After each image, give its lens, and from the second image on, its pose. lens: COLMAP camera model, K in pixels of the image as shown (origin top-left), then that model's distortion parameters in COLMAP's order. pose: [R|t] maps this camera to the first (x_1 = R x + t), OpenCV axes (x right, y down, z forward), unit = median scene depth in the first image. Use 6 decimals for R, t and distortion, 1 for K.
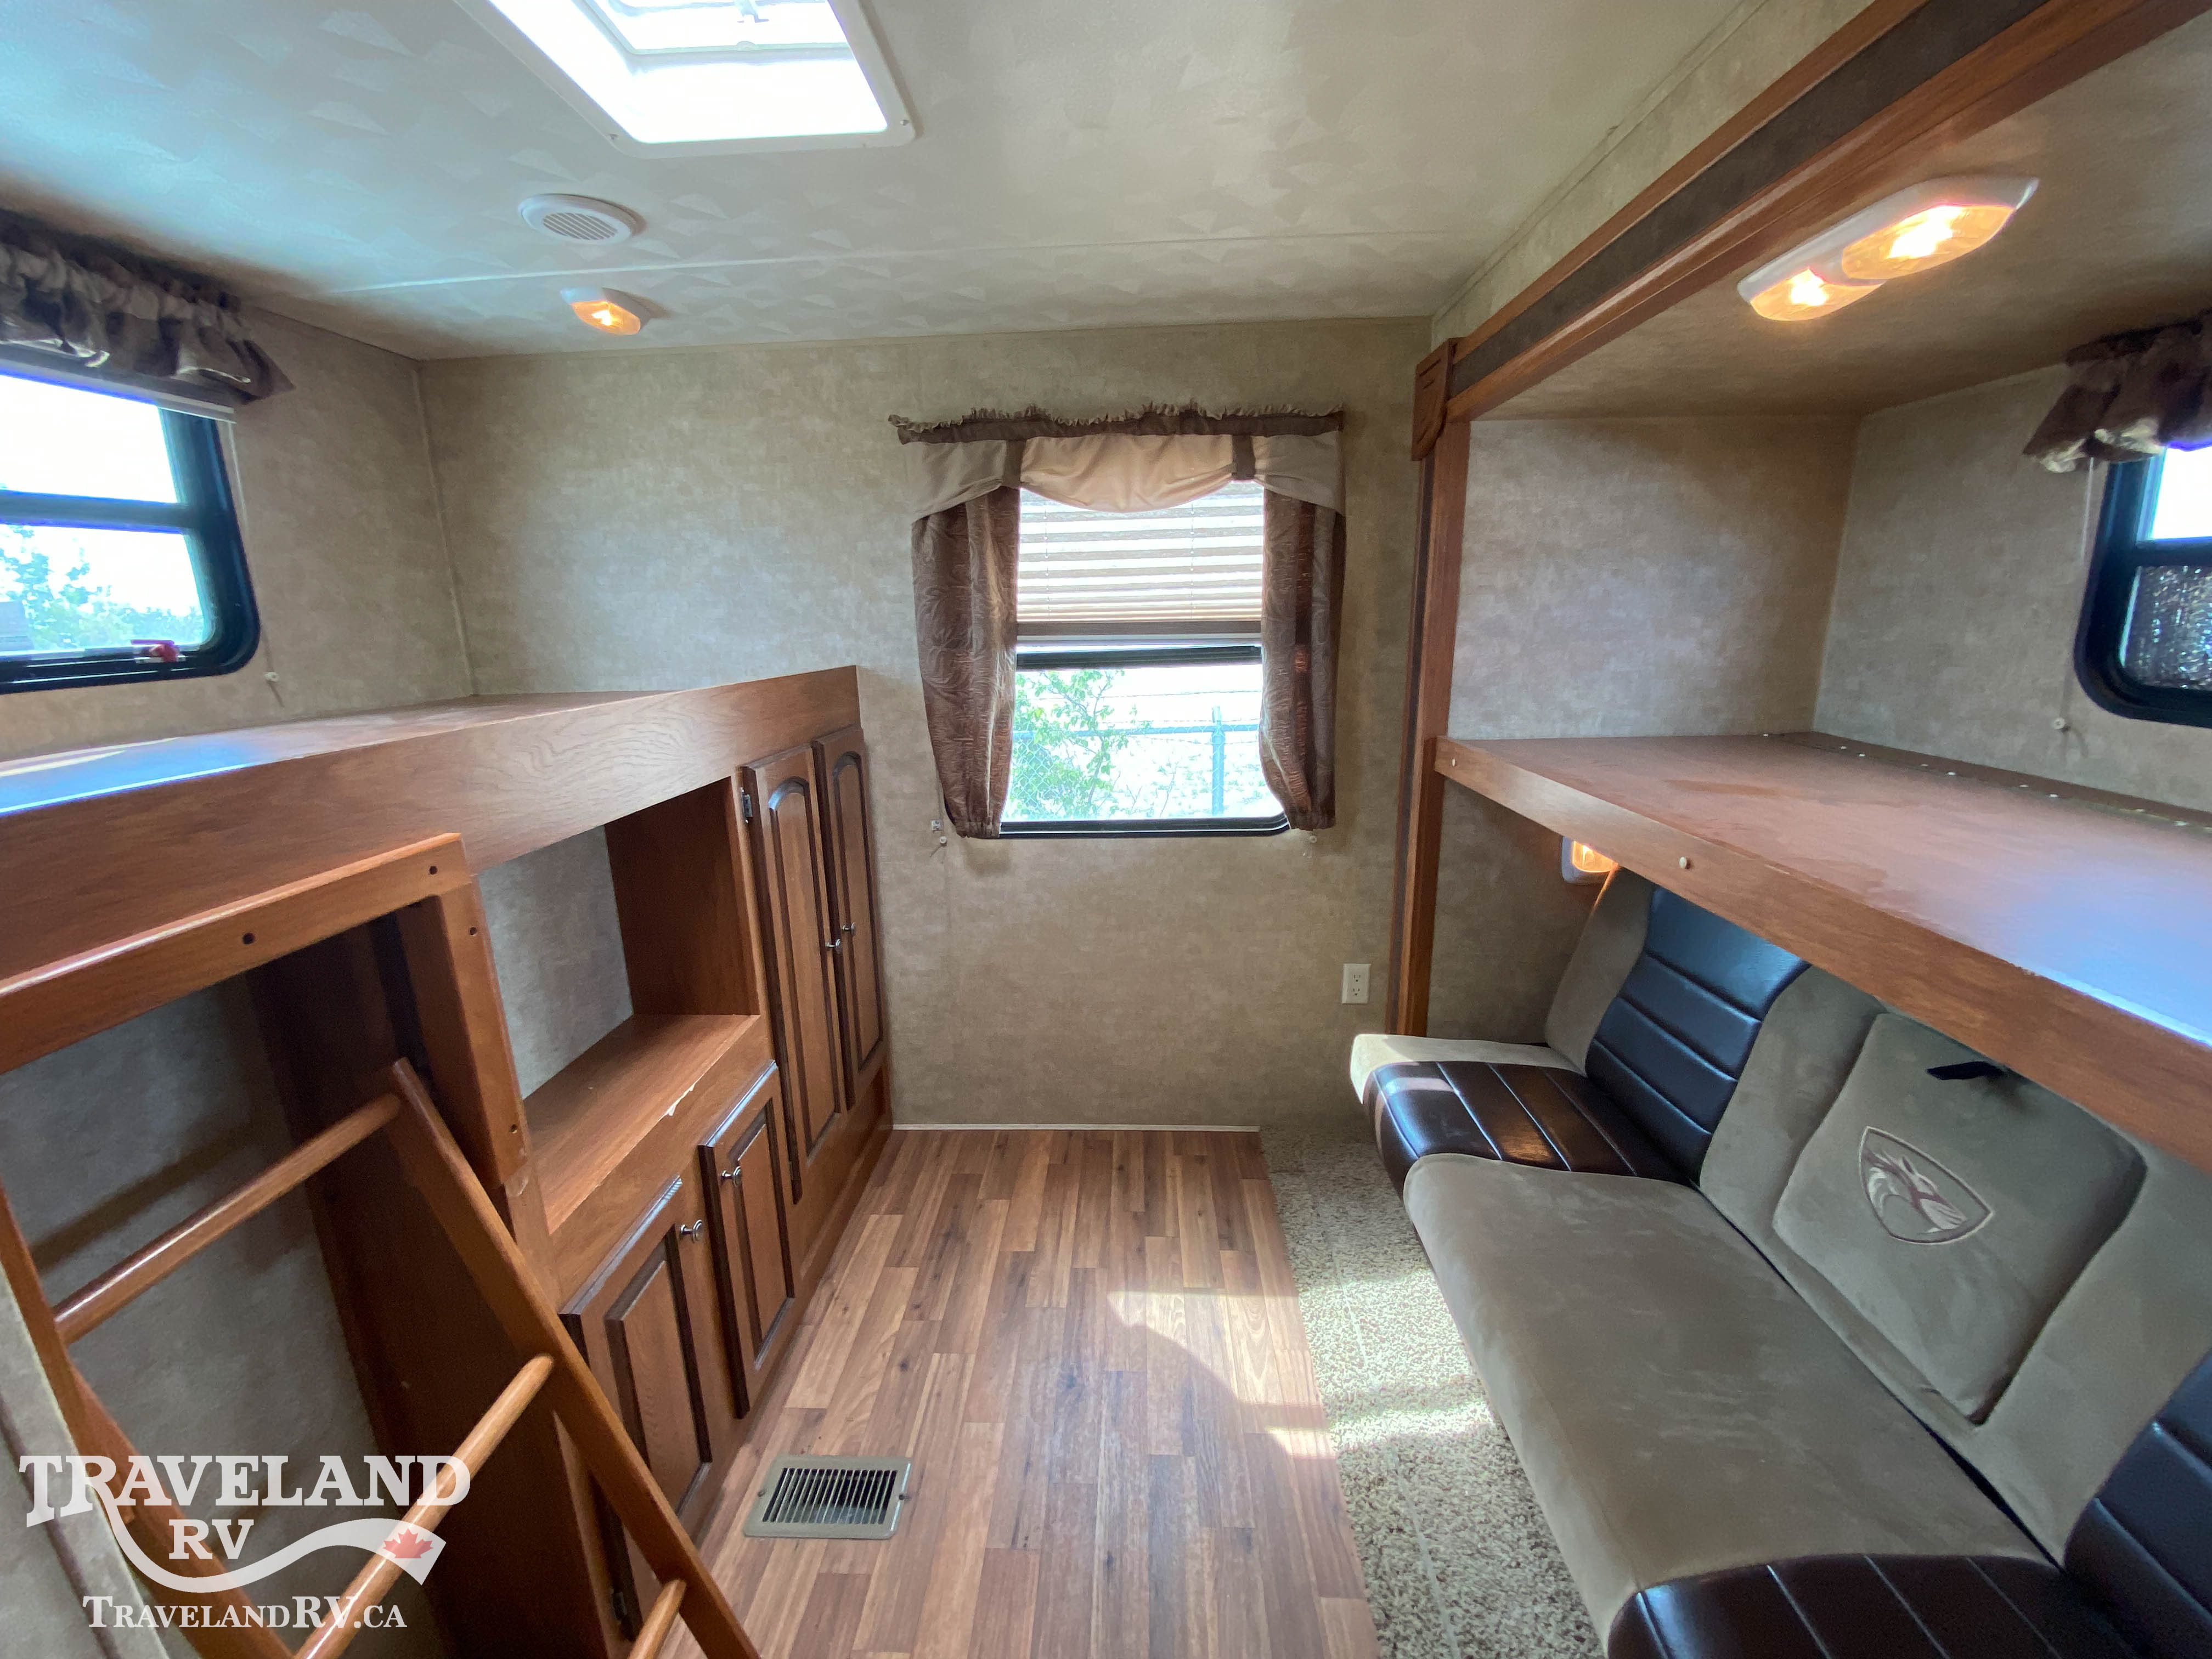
lens RADIAL K [[907.0, 0, 1086.1], [0, 907.0, 850.3], [0, 0, 1]] dist [0.015252, -0.016507]
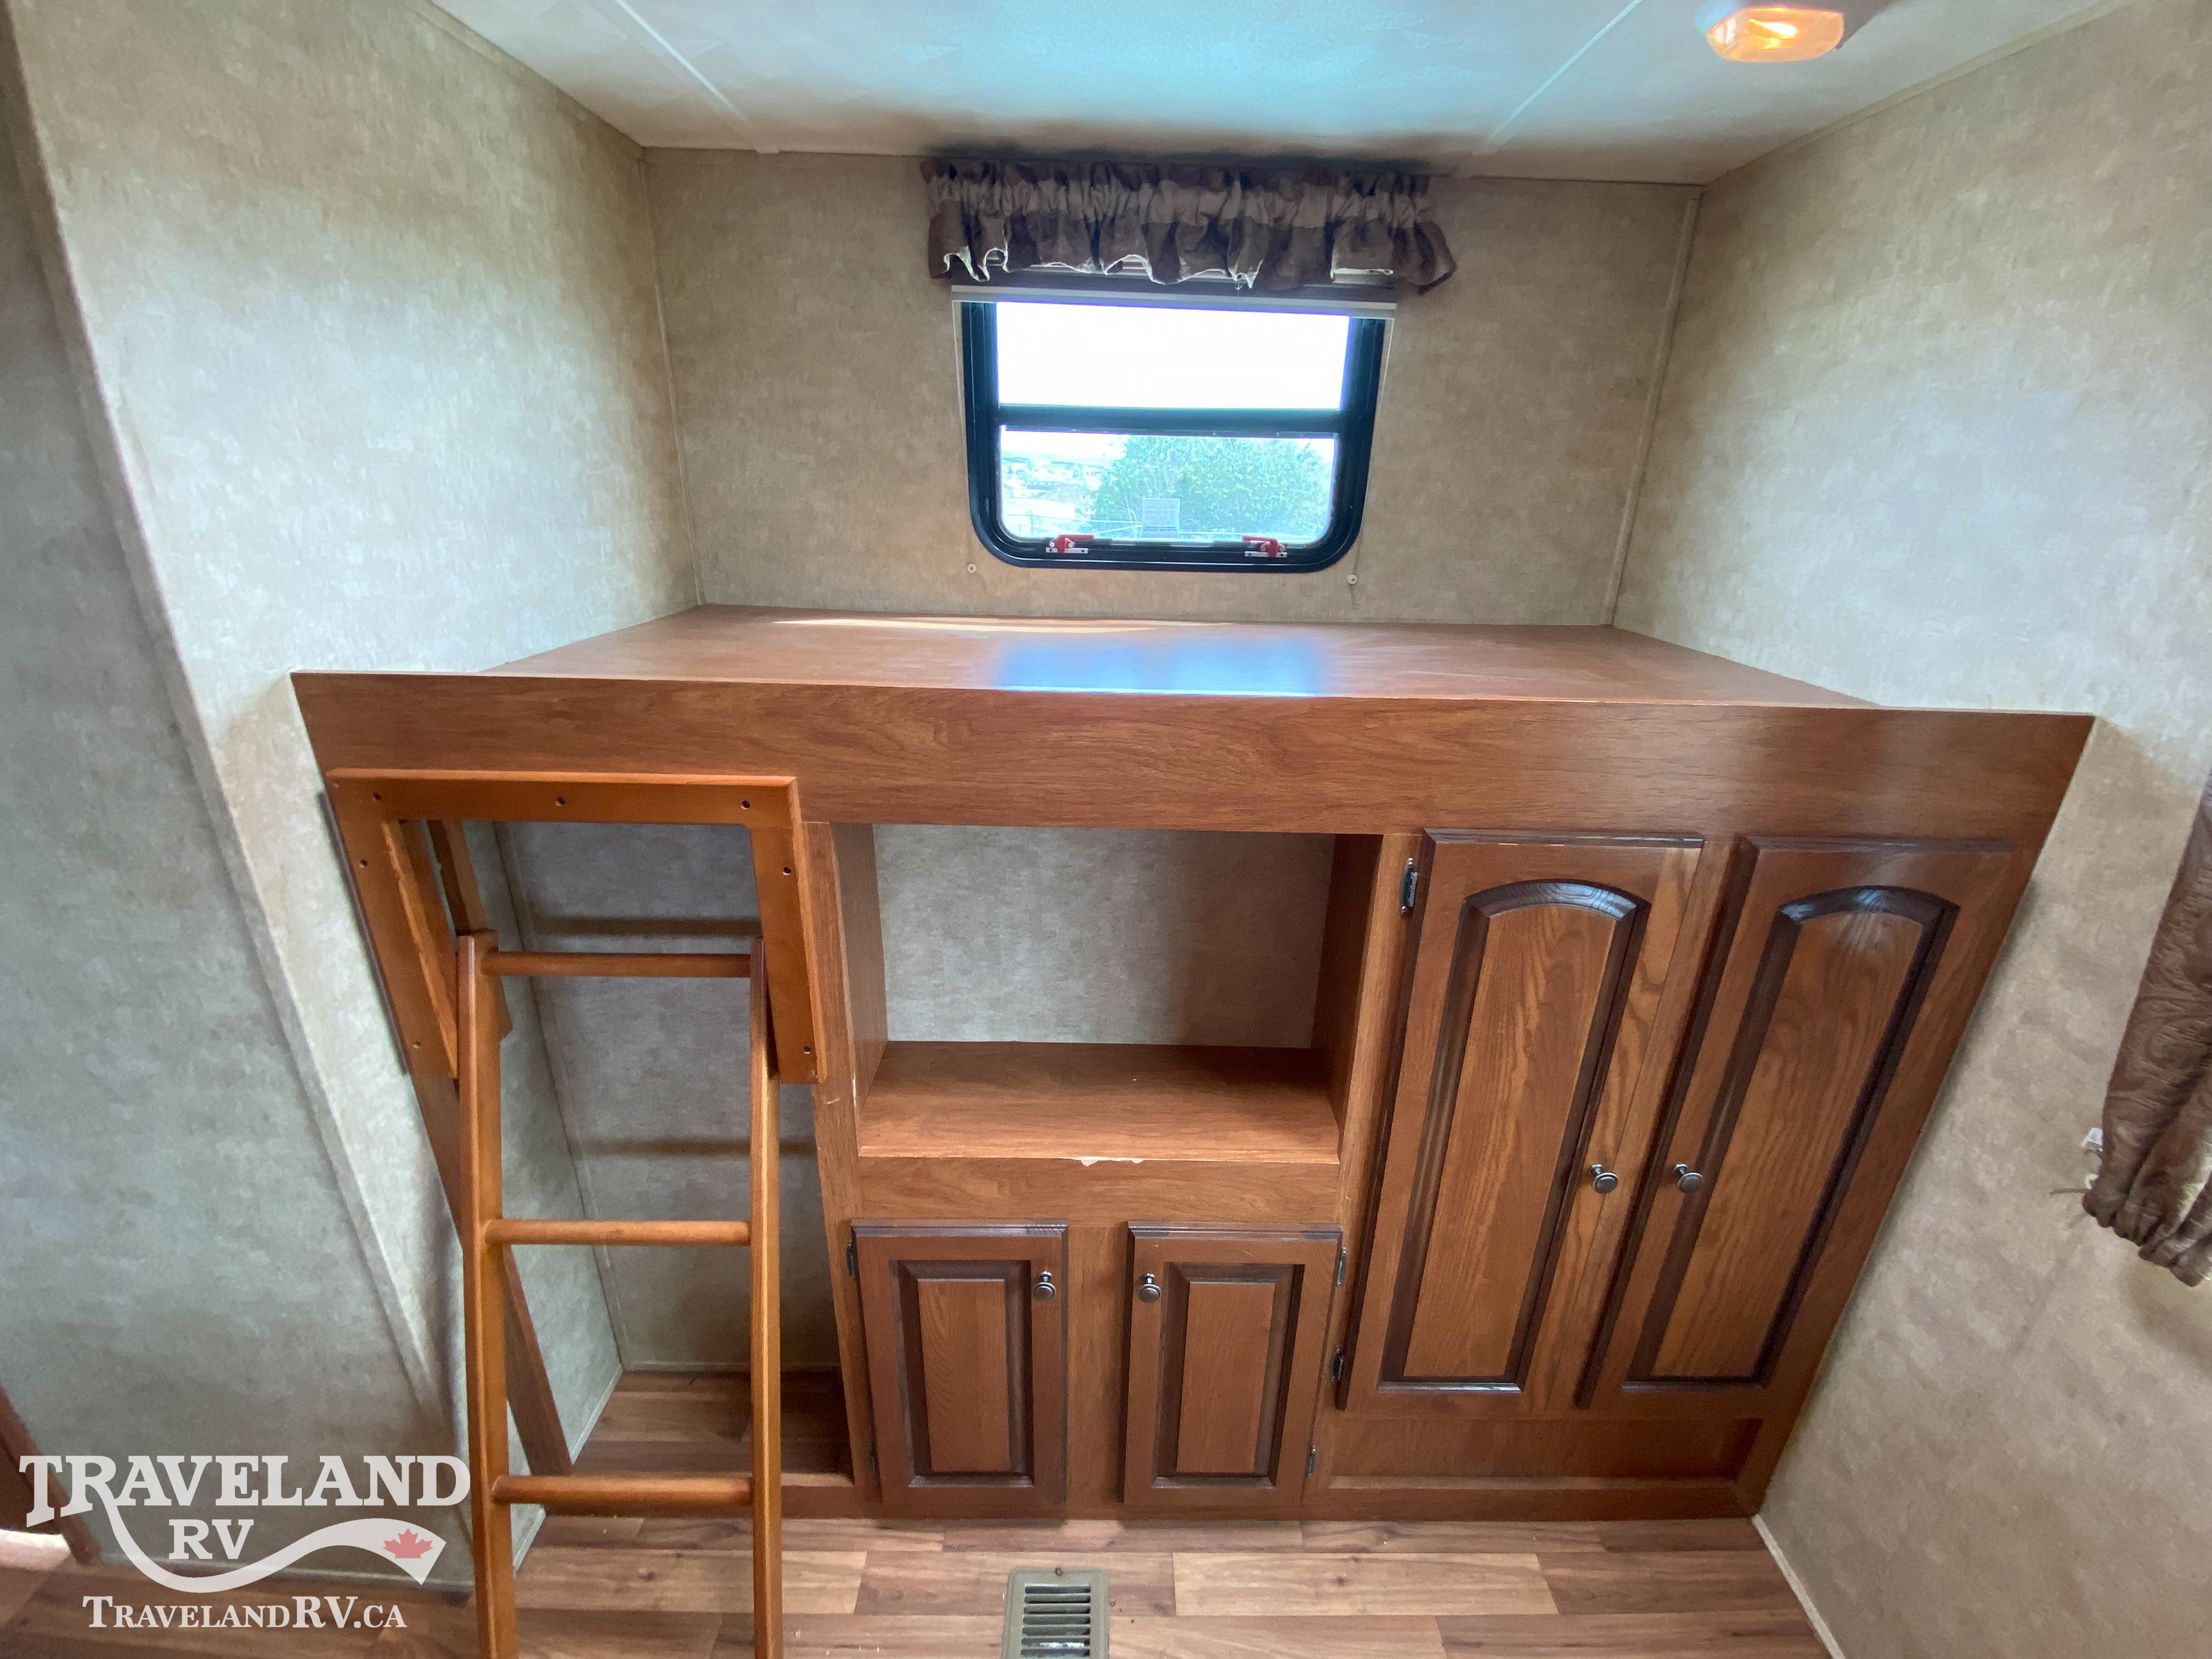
lens RADIAL K [[907.0, 0, 1106.2], [0, 907.0, 826.0], [0, 0, 1]] dist [0.015252, -0.016507]
pose [[0.064597, 0.382045, -0.921883, 0.132184], [-0.274821, 0.894900, 0.351606, -0.190689], [0.959323, 0.230640, 0.162802, 0.525693]]
